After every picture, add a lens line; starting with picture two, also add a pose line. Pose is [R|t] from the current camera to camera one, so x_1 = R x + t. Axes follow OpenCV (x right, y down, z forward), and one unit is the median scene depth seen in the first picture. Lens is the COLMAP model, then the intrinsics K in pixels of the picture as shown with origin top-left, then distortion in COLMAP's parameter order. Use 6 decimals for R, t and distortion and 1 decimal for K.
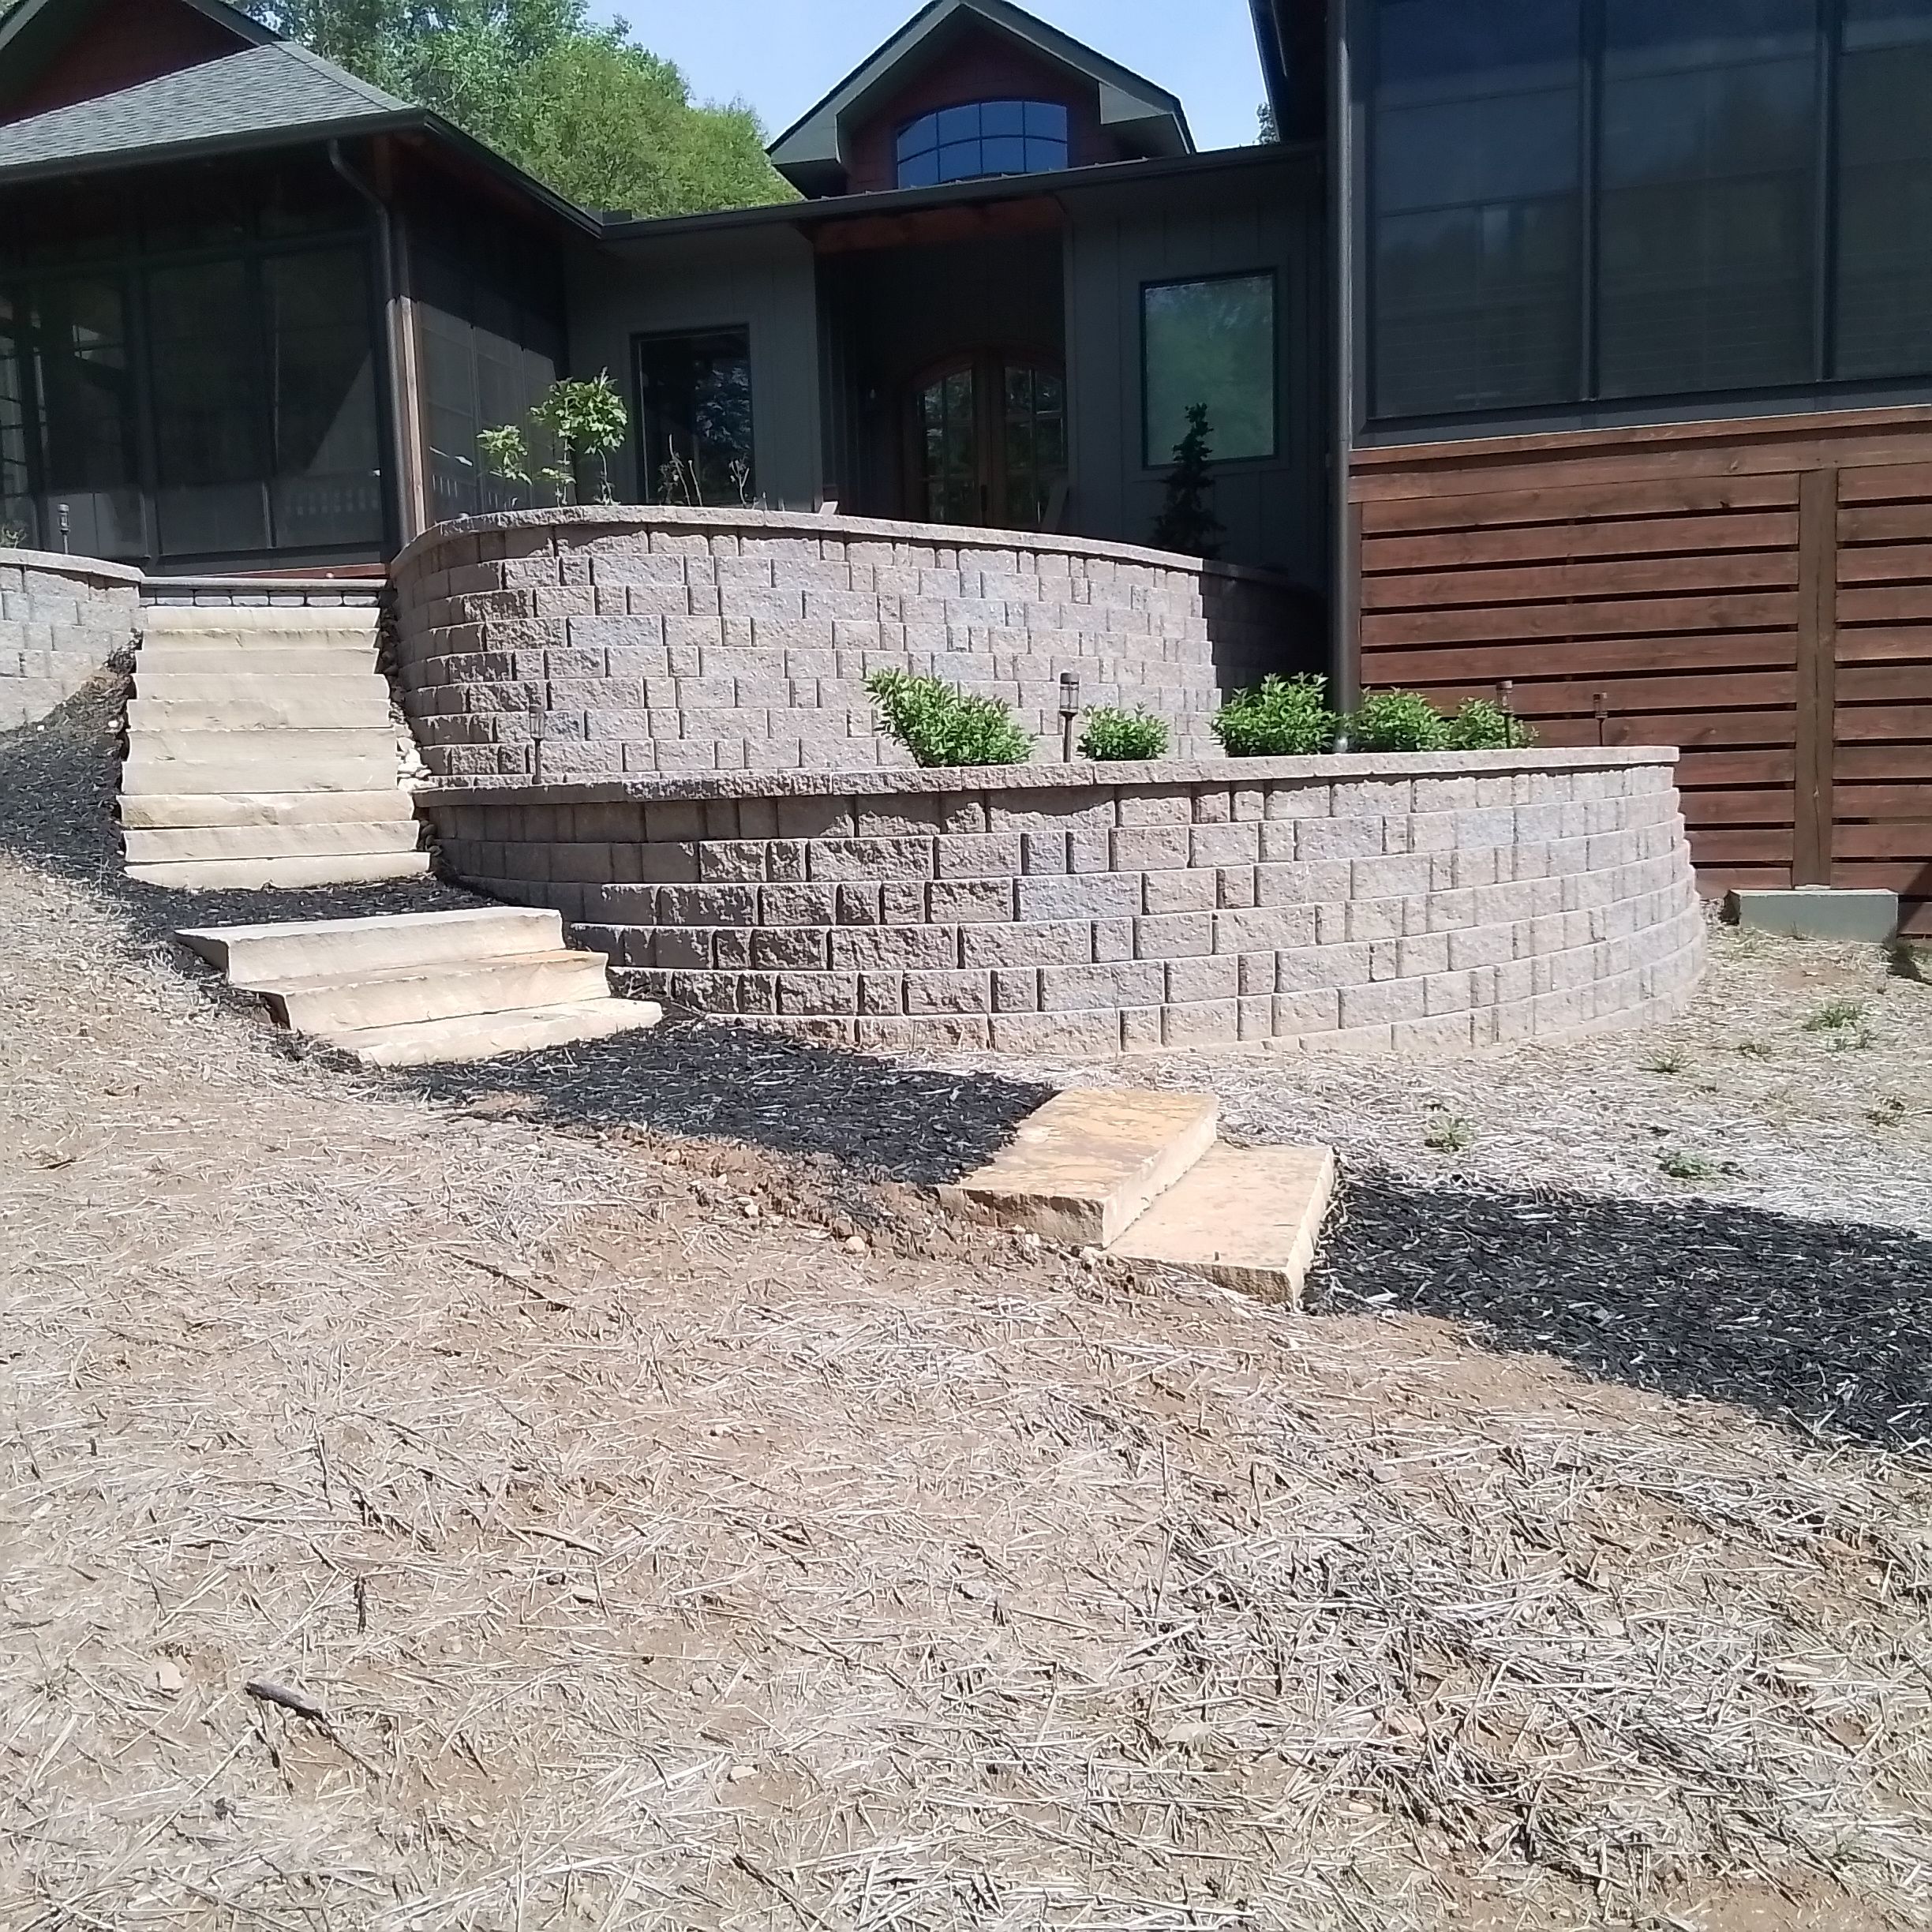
lens RADIAL K [[1750.9, 0, 966.0], [0, 1750.9, 966.0], [0, 0, 1]] dist [0.057549, -0.006958]
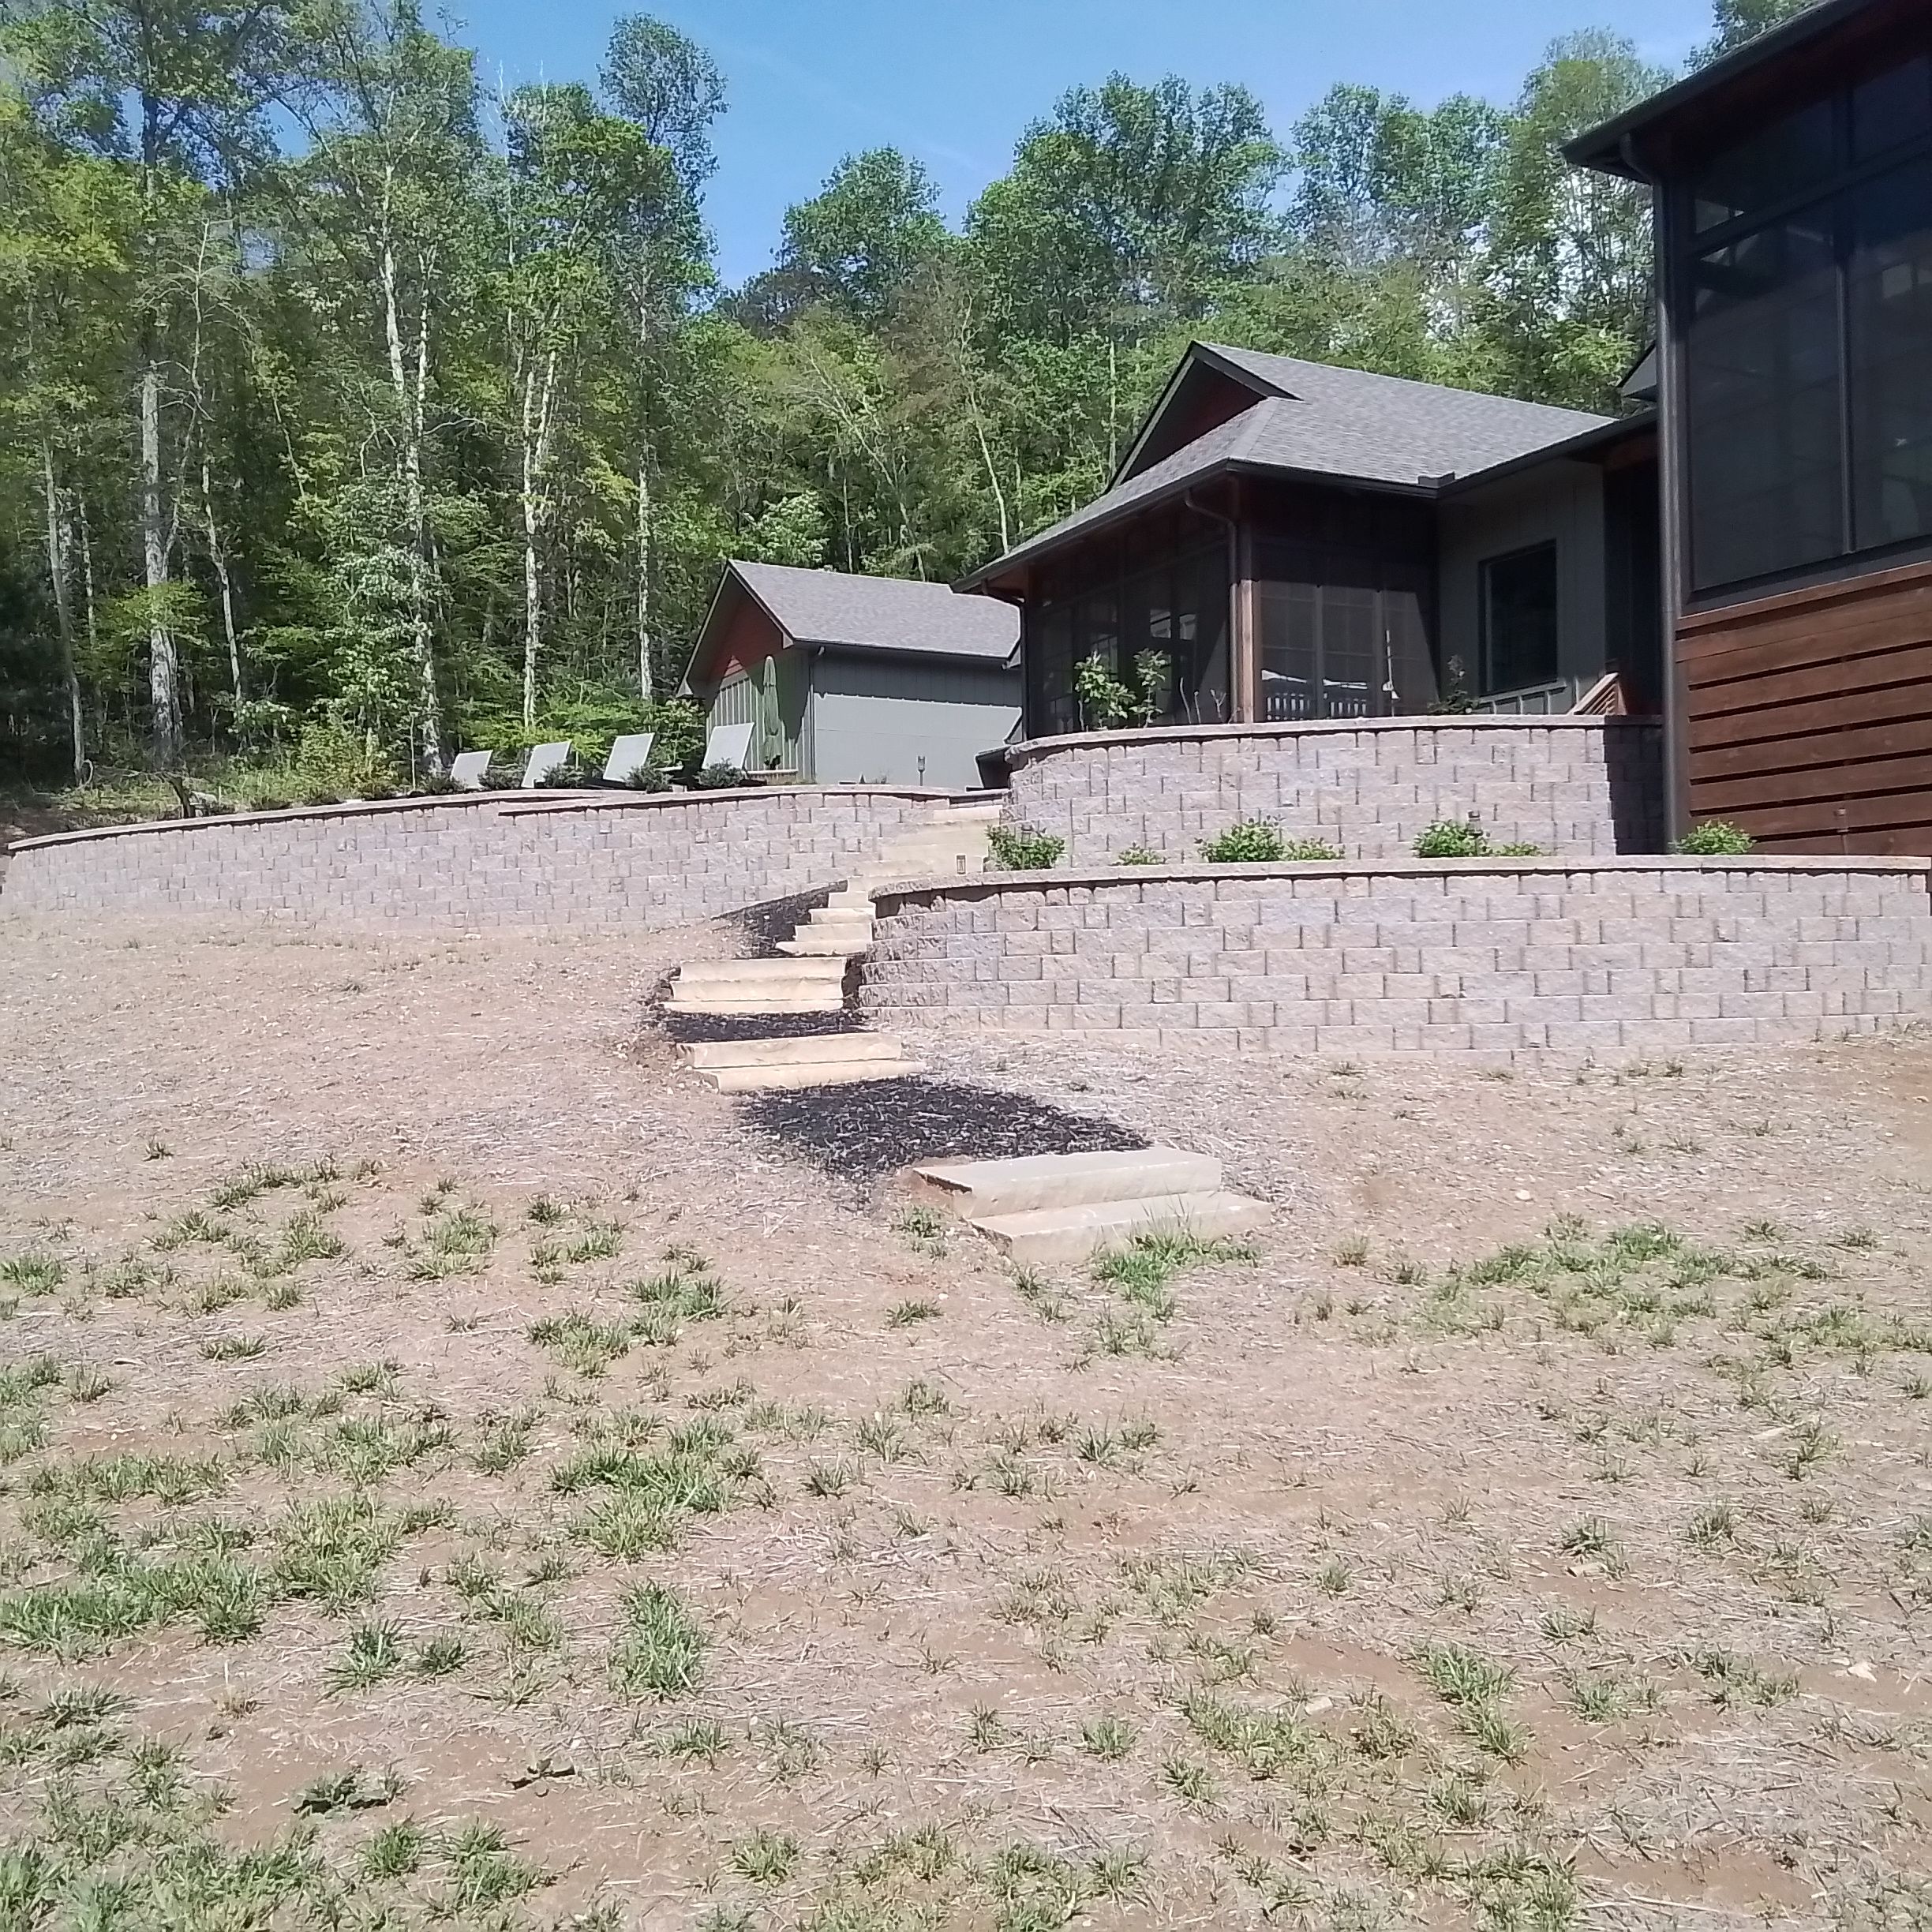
lens RADIAL K [[1829.1, 0, 966.0], [0, 1829.1, 966.0], [0, 0, 1]] dist [-0.003648, 0.000124]
pose [[0.663454, 0.007749, -0.748177, 0.859335], [-0.079947, 0.994956, -0.060589, 0.056666], [0.743933, 0.100013, 0.660727, -0.157187]]
